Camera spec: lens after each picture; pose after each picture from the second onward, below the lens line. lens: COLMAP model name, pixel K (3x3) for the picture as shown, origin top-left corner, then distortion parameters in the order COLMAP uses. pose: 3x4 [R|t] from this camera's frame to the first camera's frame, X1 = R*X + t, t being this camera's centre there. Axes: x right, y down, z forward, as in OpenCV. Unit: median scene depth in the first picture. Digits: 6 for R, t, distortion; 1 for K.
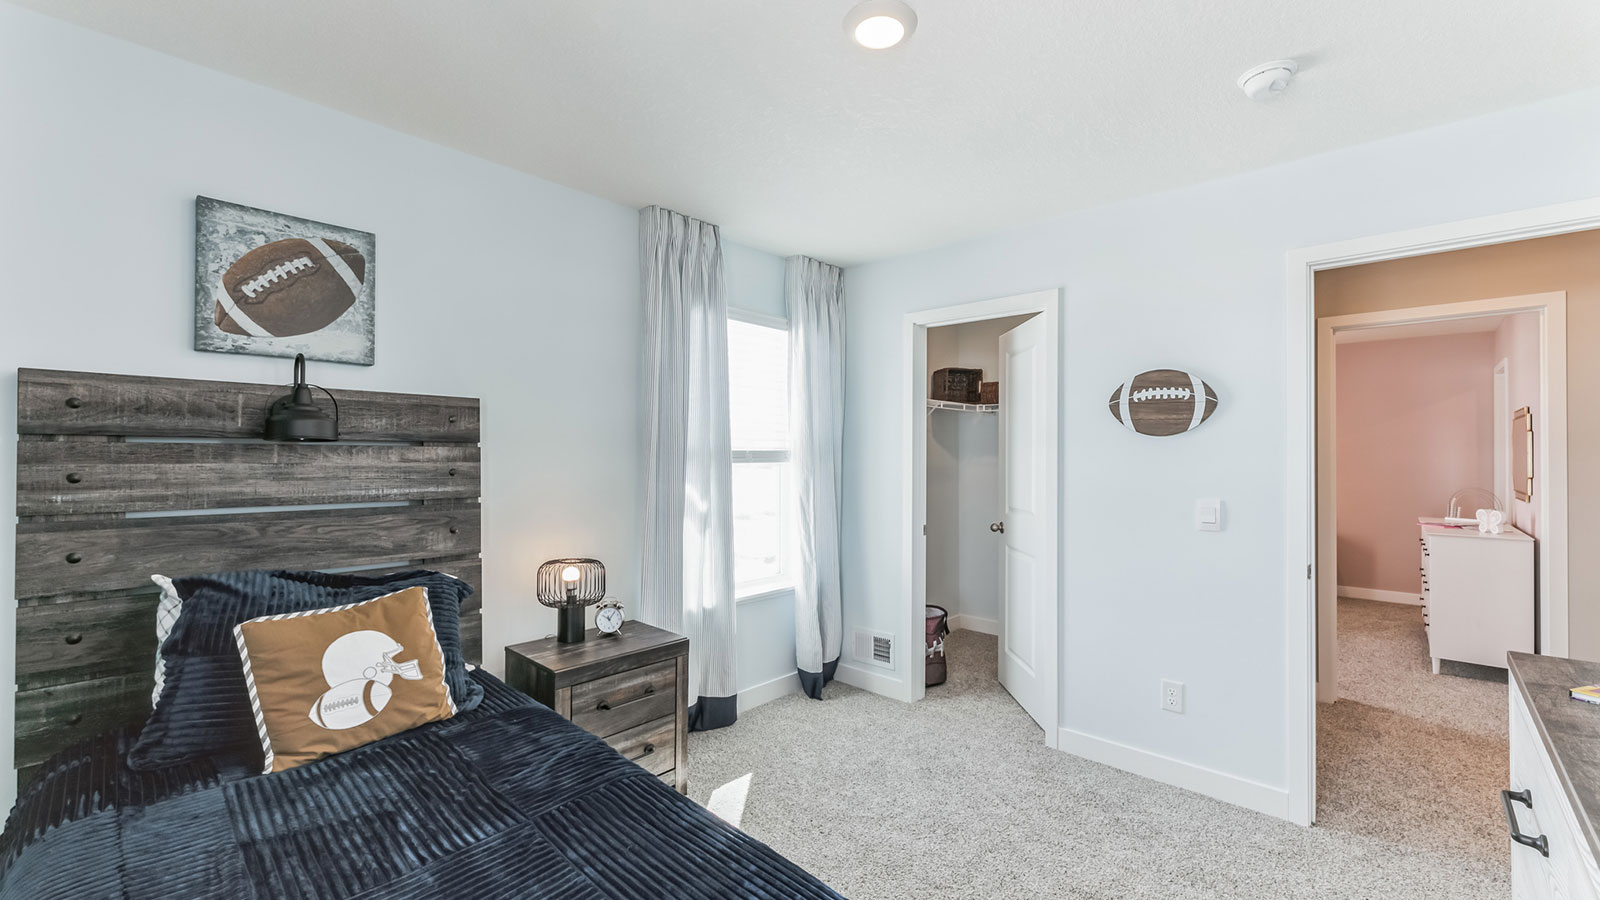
lens RADIAL K [[638.9, 0, 804.8], [0, 638.9, 450.3], [0, 0, 1]] dist [-0.001954, -0.000052]
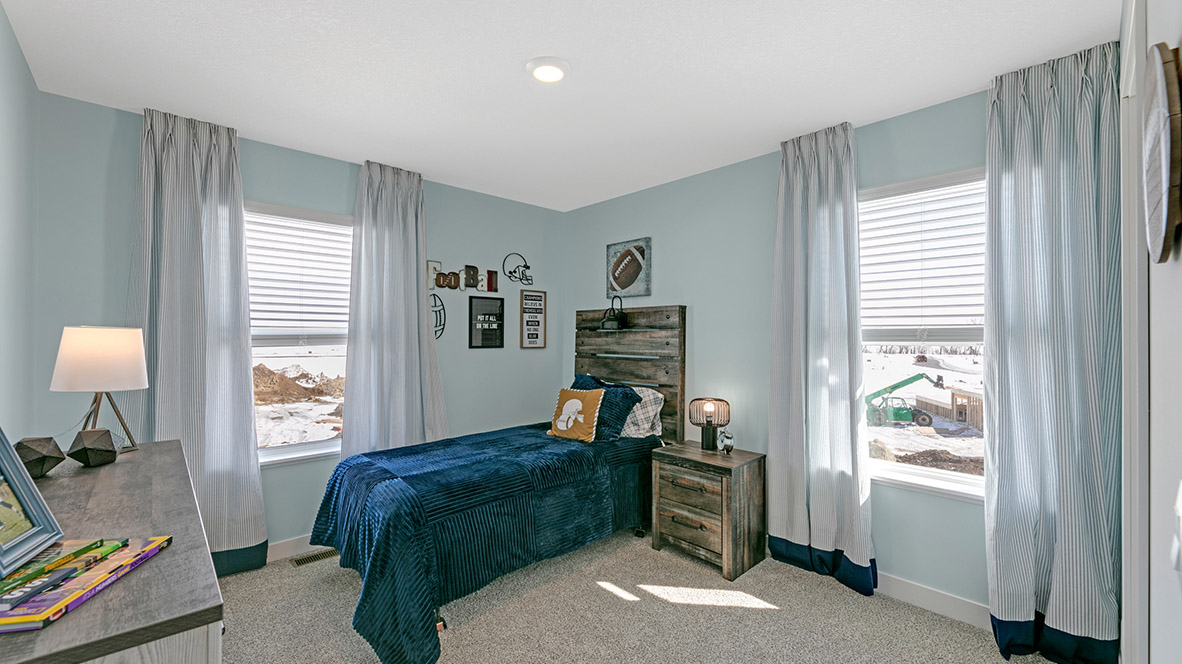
lens RADIAL K [[472.0, 0, 594.6], [0, 472.0, 333.0], [0, 0, 1]] dist [-0.001954, -0.000052]
pose [[-0.051957, -0.010819, -0.998591, 1.018036], [0.005913, 0.999920, -0.011141, 0.017957], [0.998632, -0.006483, -0.051889, 0.915096]]
